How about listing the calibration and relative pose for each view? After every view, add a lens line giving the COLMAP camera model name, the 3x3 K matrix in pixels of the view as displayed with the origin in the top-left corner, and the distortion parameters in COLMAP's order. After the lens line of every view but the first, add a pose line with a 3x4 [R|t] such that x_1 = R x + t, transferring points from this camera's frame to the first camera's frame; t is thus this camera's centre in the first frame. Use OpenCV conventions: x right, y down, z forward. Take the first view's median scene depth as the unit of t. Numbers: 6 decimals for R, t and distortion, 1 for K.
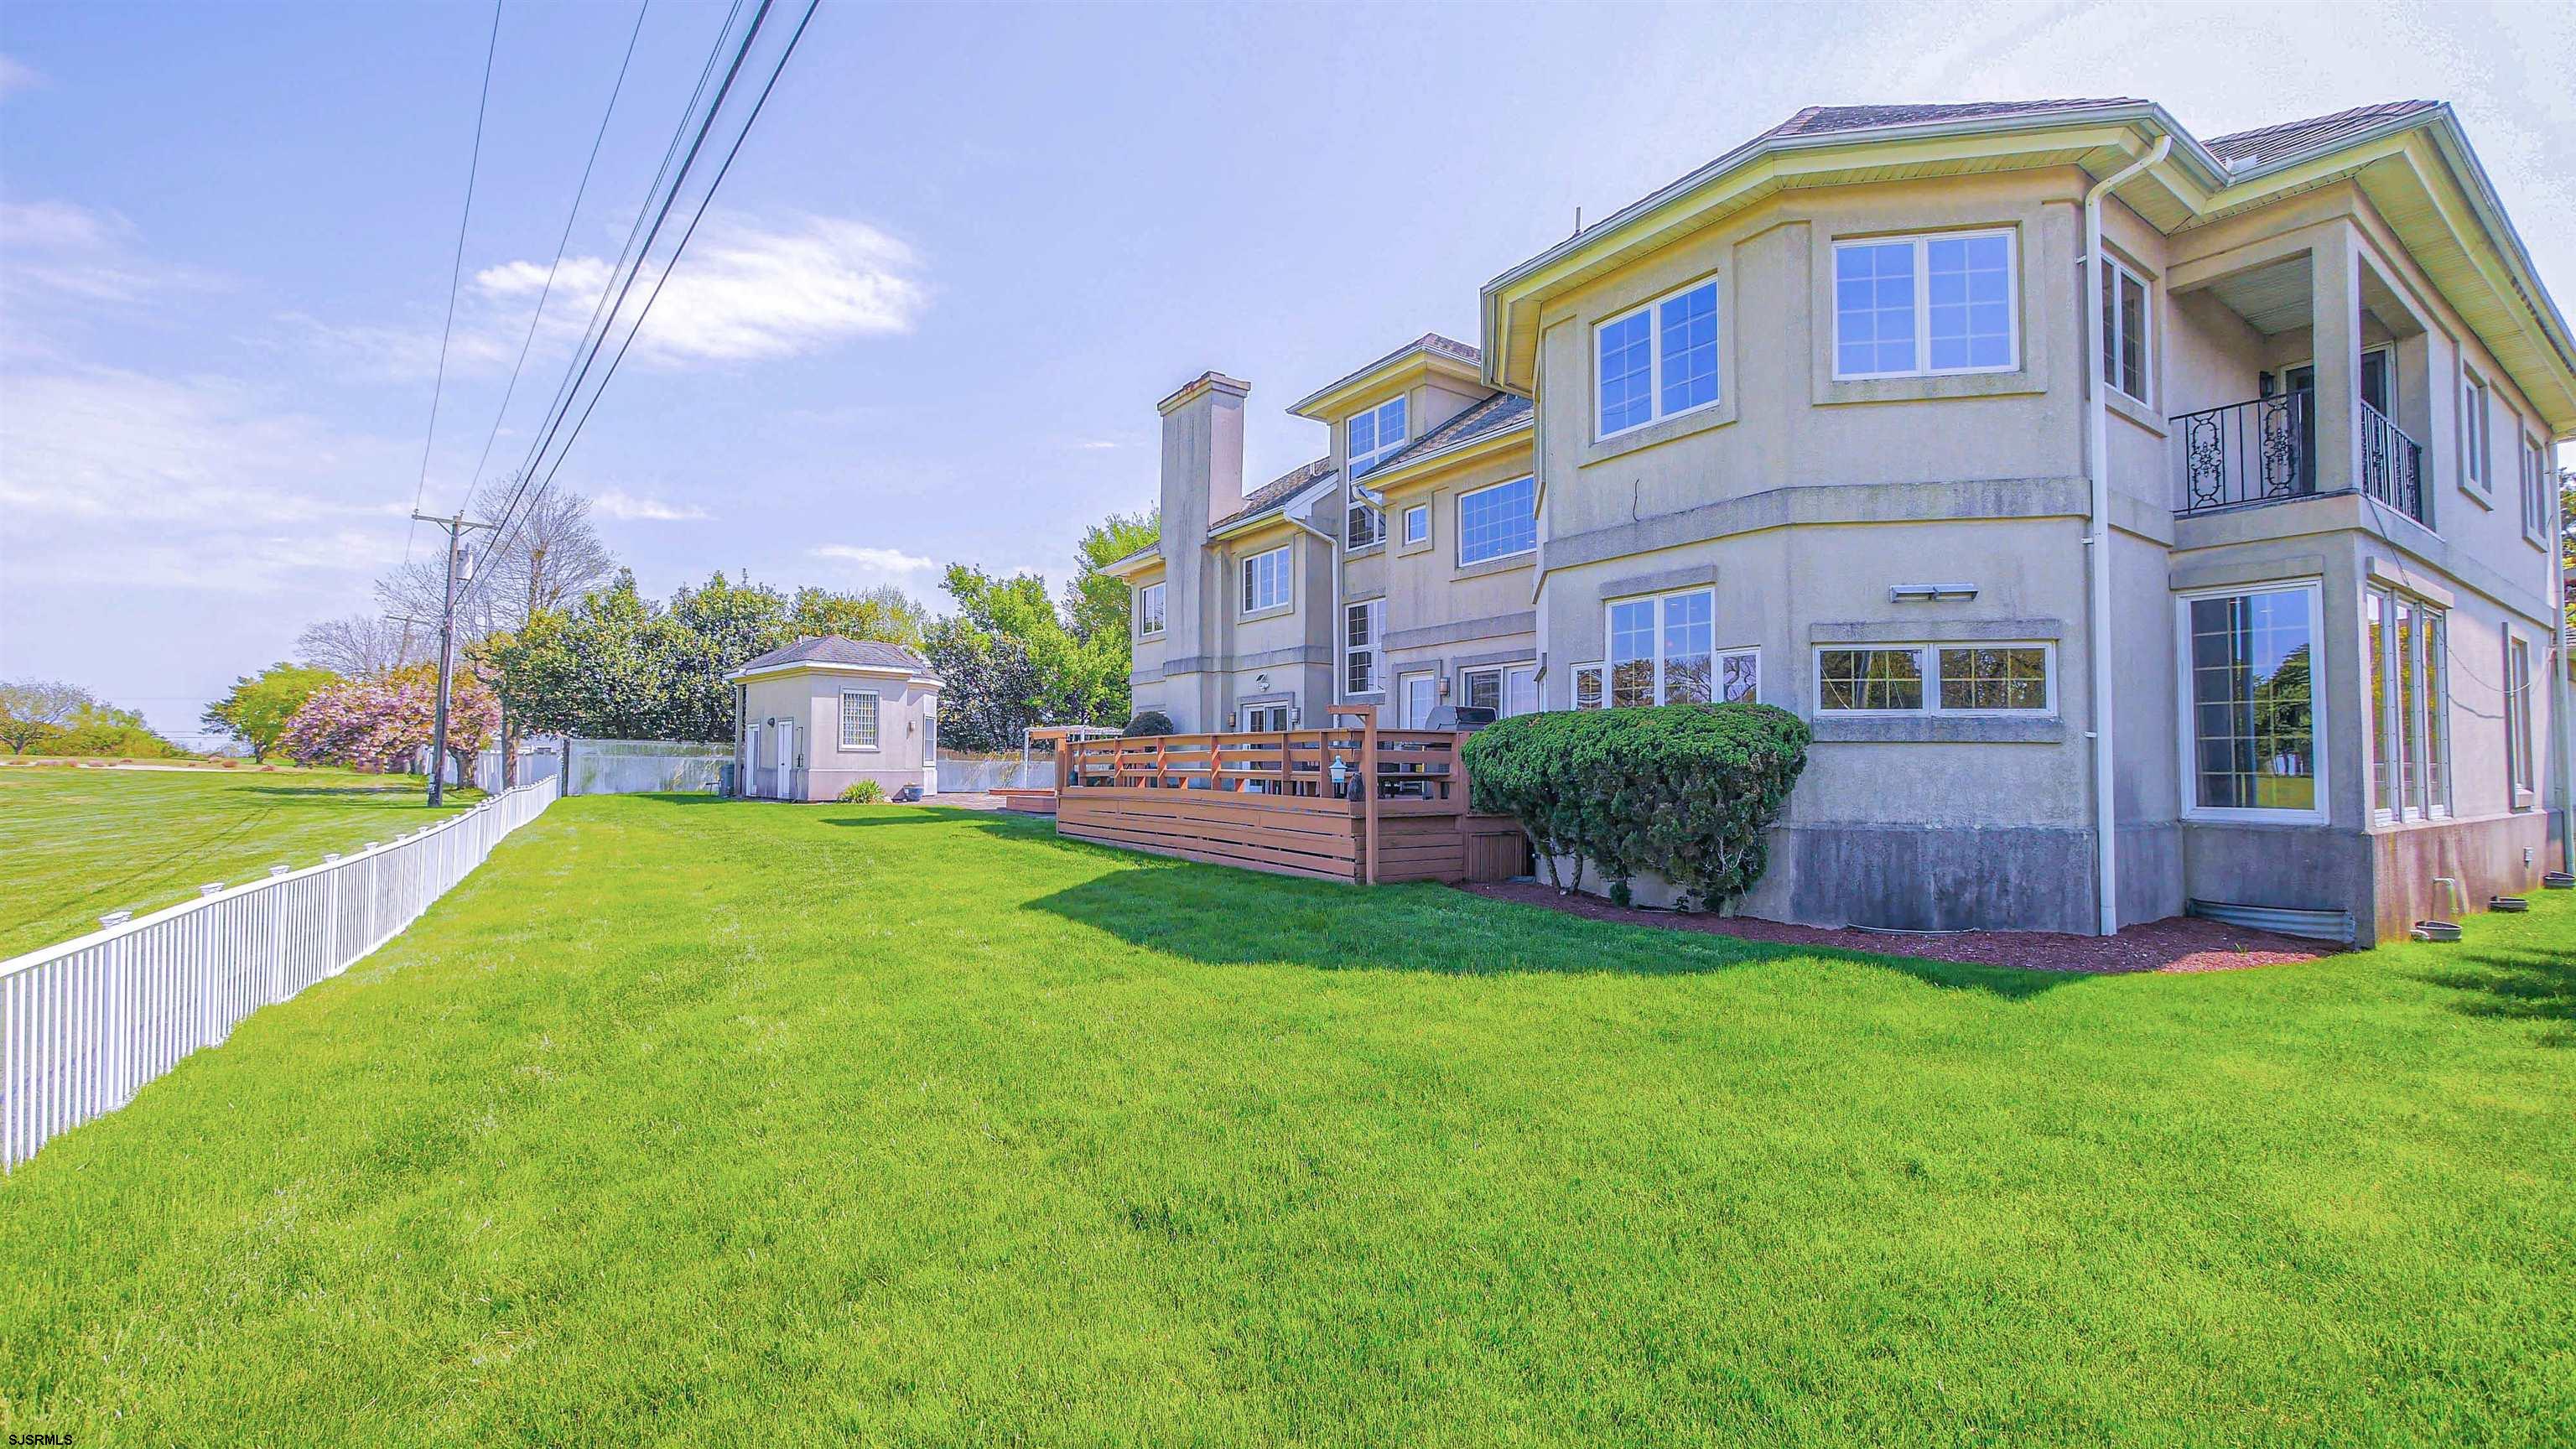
lens RADIAL K [[1110.7, 0, 1278.9], [0, 1110.7, 737.7], [0, 0, 1]] dist [-0.102684, 0.000146]
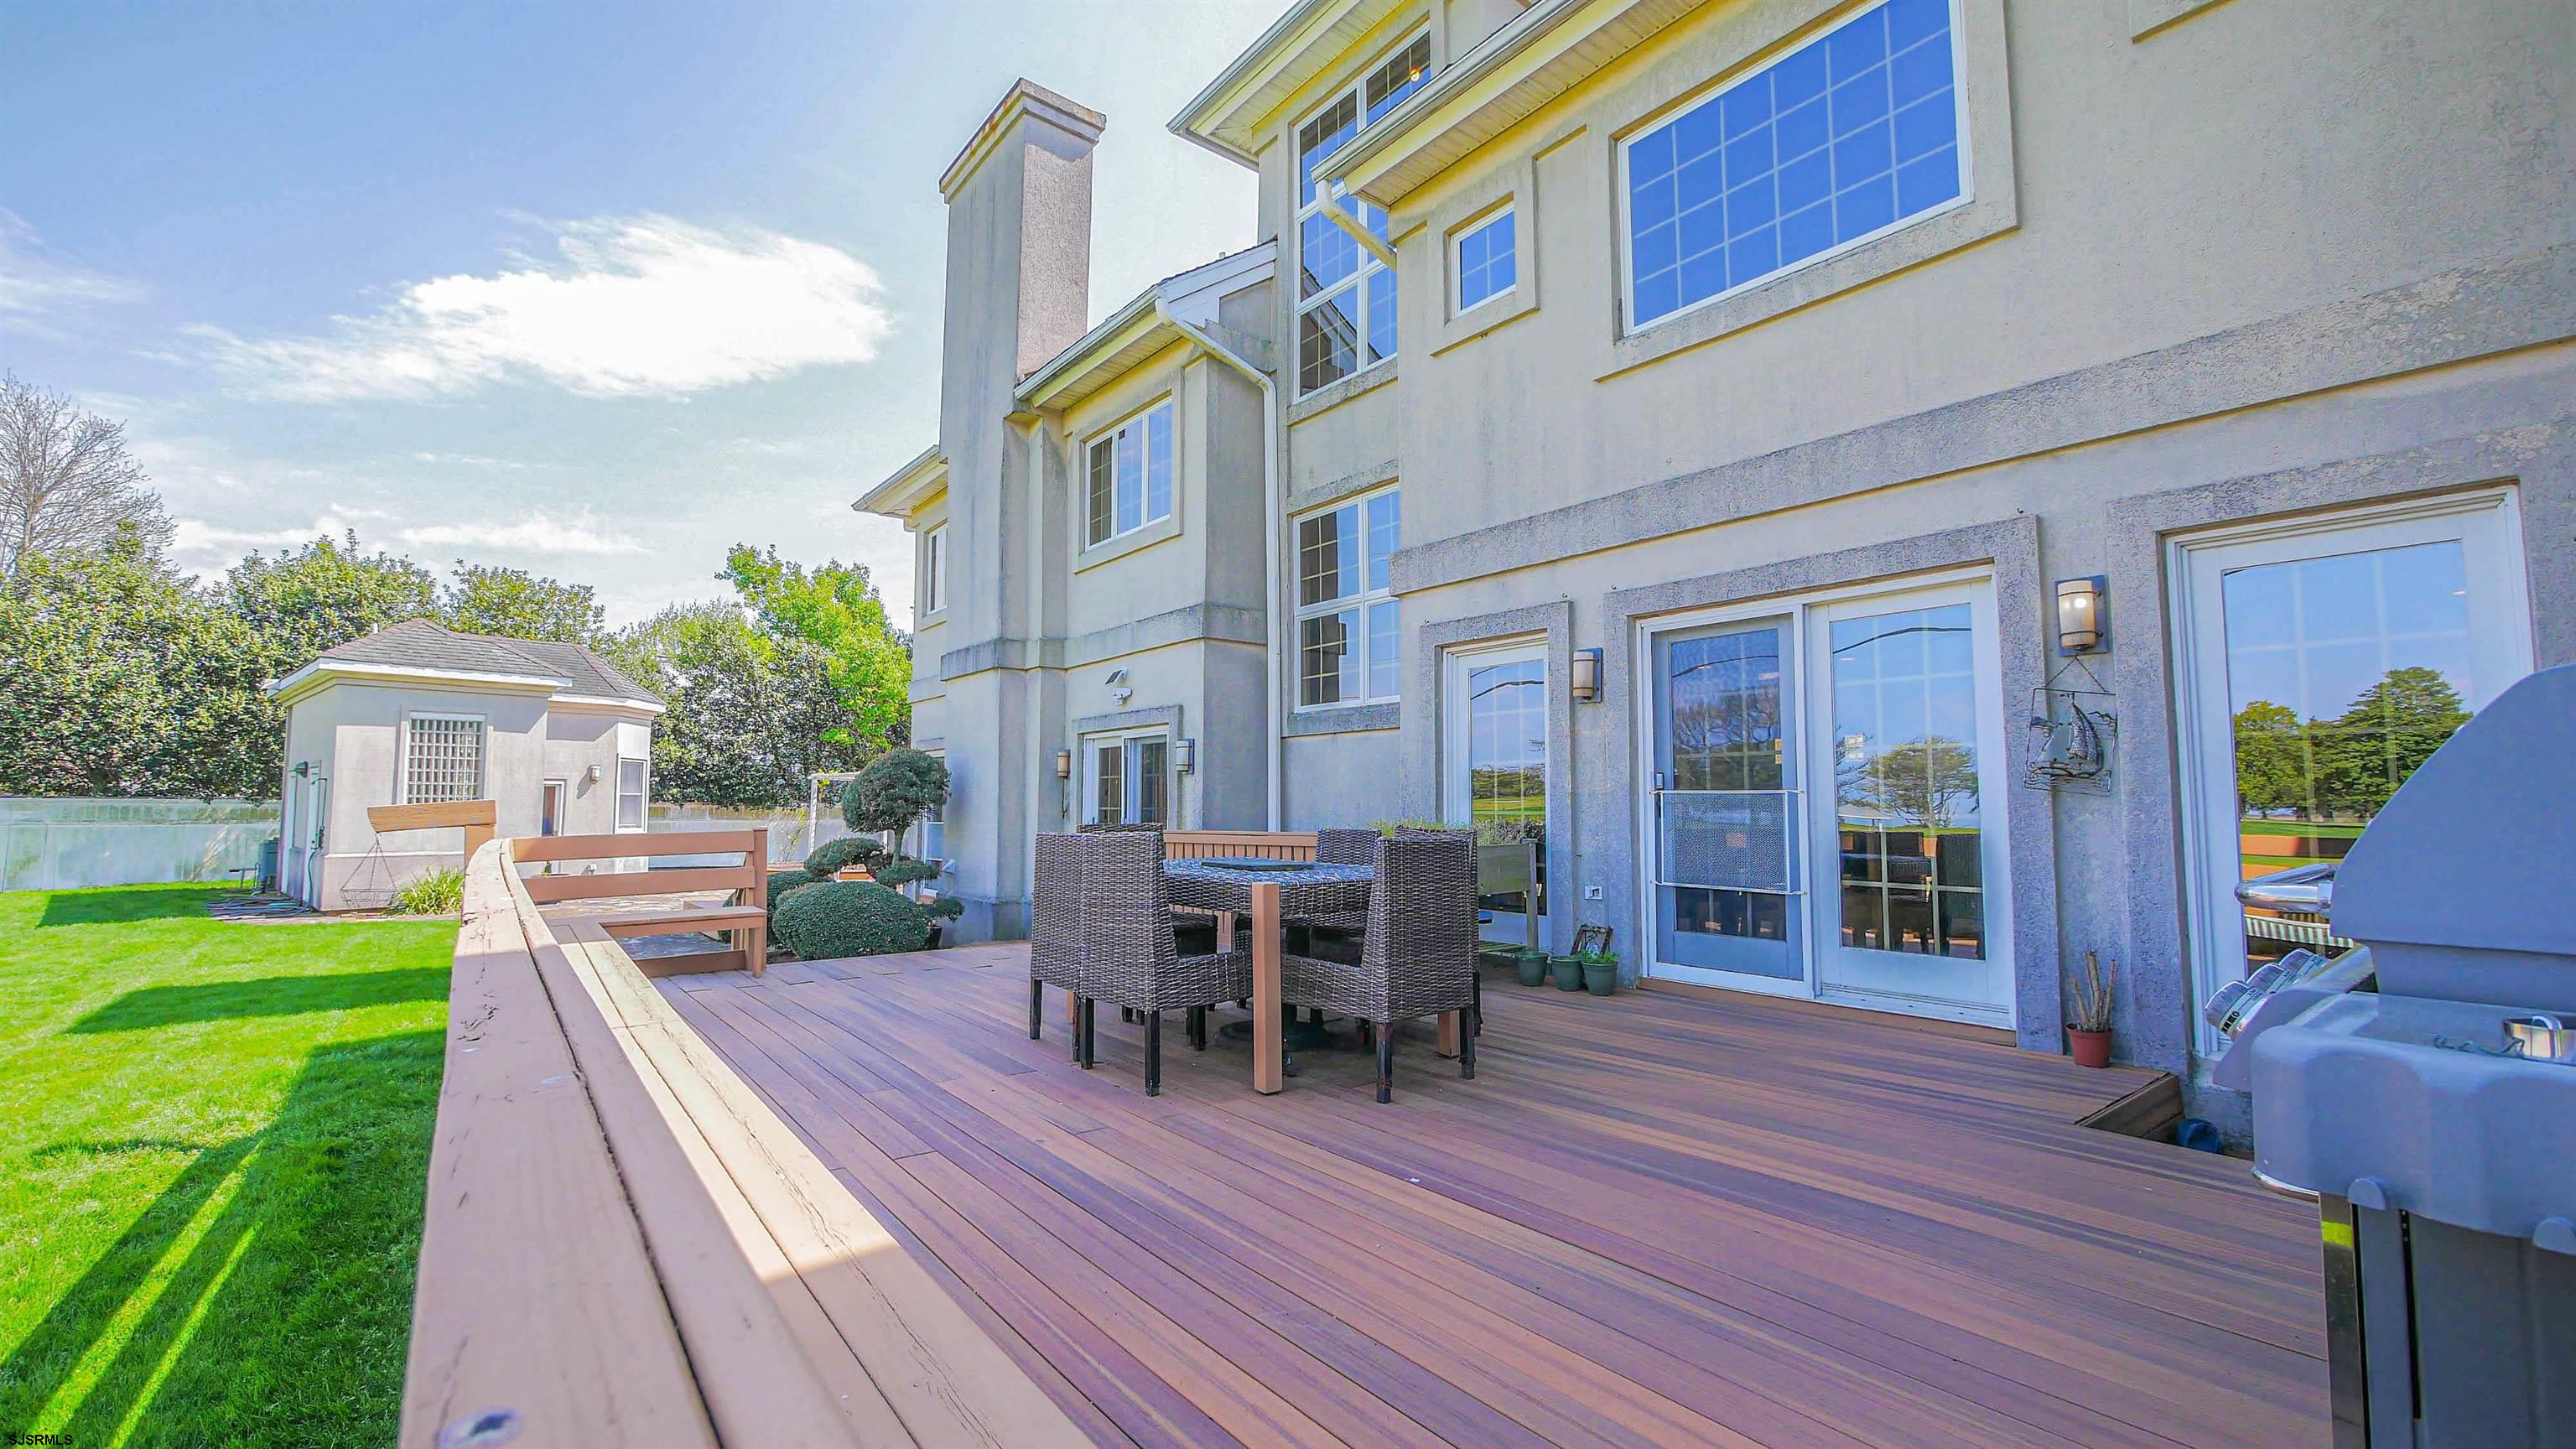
lens RADIAL K [[1110.7, 0, 1278.9], [0, 1110.7, 737.7], [0, 0, 1]] dist [-0.102684, 0.000146]
pose [[0.999880, -0.004817, 0.014724, 0.044333], [0.005339, 0.999350, -0.035649, -0.010750], [-0.014543, 0.035723, 0.999256, 0.511869]]
